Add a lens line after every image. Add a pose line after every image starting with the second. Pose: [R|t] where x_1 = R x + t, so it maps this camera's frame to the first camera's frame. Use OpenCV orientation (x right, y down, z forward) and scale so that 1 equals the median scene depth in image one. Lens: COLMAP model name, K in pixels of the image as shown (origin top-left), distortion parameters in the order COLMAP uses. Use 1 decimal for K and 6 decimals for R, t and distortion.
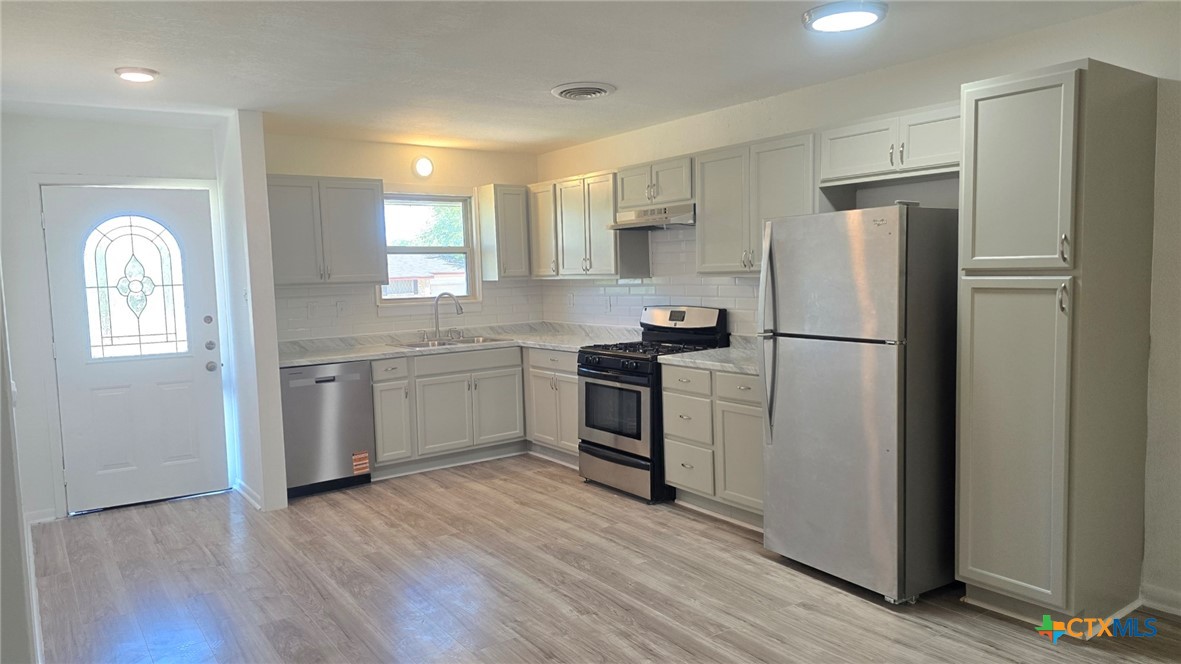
lens RADIAL K [[790.9, 0, 593.5], [0, 790.9, 336.1], [0, 0, 1]] dist [0.041582, -0.024703]
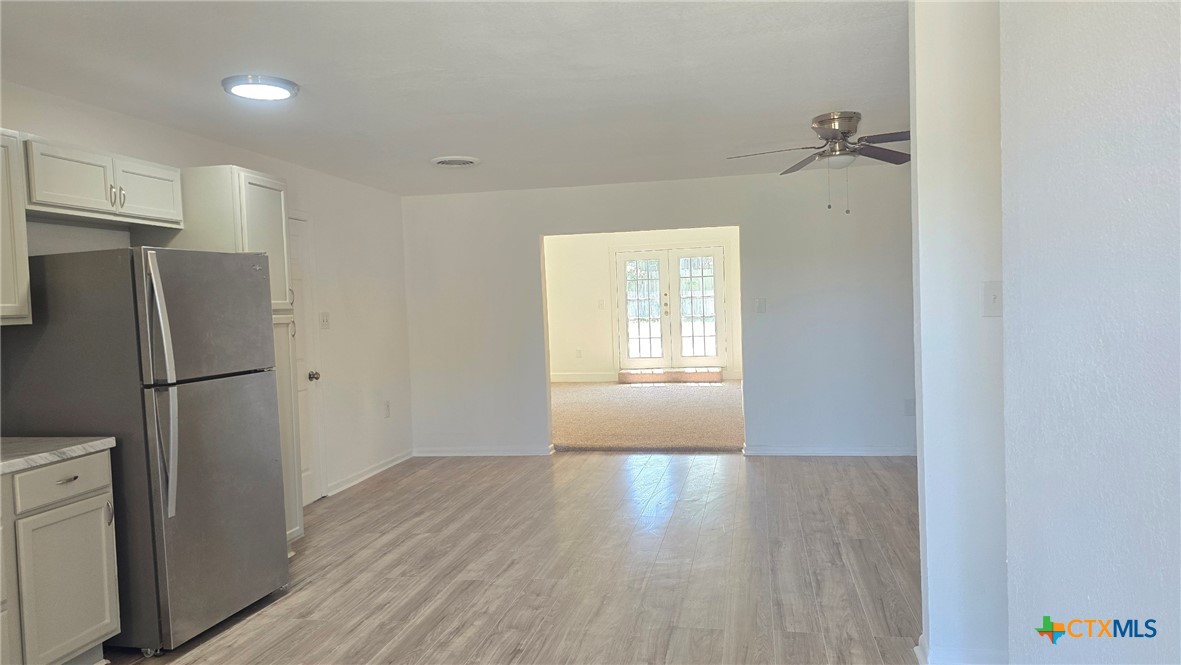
lens RADIAL K [[790.9, 0, 598.5], [0, 790.9, 329.4], [0, 0, 1]] dist [0.041582, -0.024703]
pose [[-0.681459, 0.025746, 0.731403, -0.607270], [0.118874, 0.990003, 0.075908, -0.059914], [-0.722137, 0.138673, -0.677707, 1.048784]]
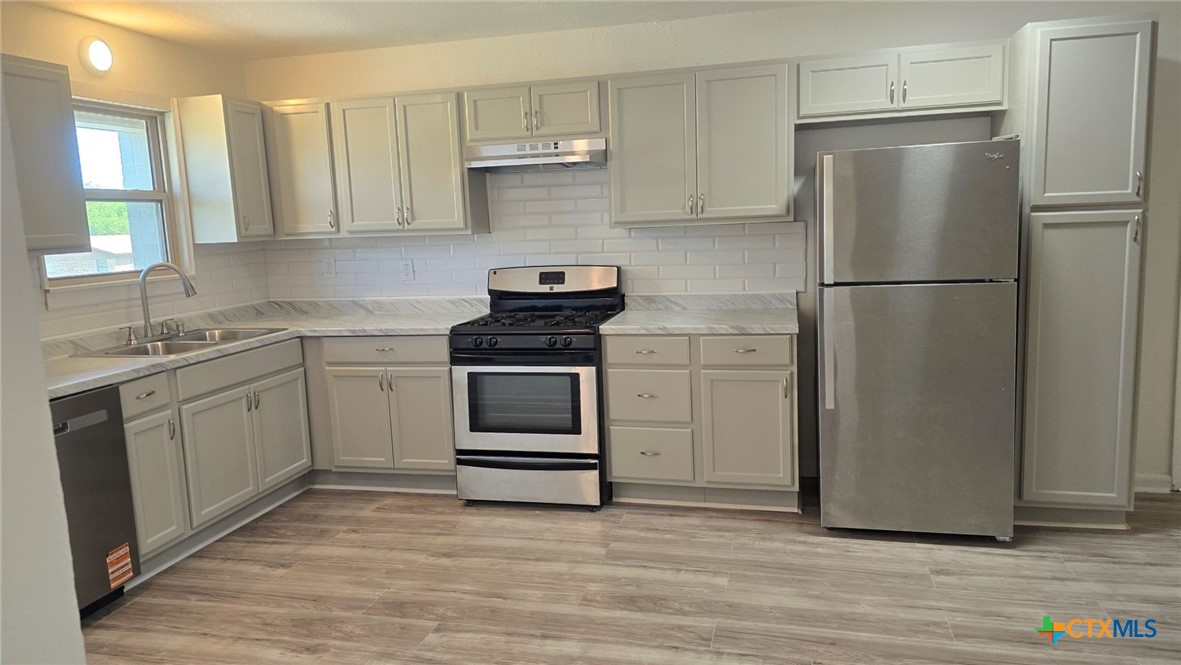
lens RADIAL K [[790.9, 0, 602.7], [0, 790.9, 321.5], [0, 0, 1]] dist [0.041582, -0.024703]
pose [[0.763986, -0.087472, 0.639276, -0.451950], [0.074402, 0.996102, 0.047379, -0.018205], [-0.640929, 0.011367, 0.767516, 0.404849]]
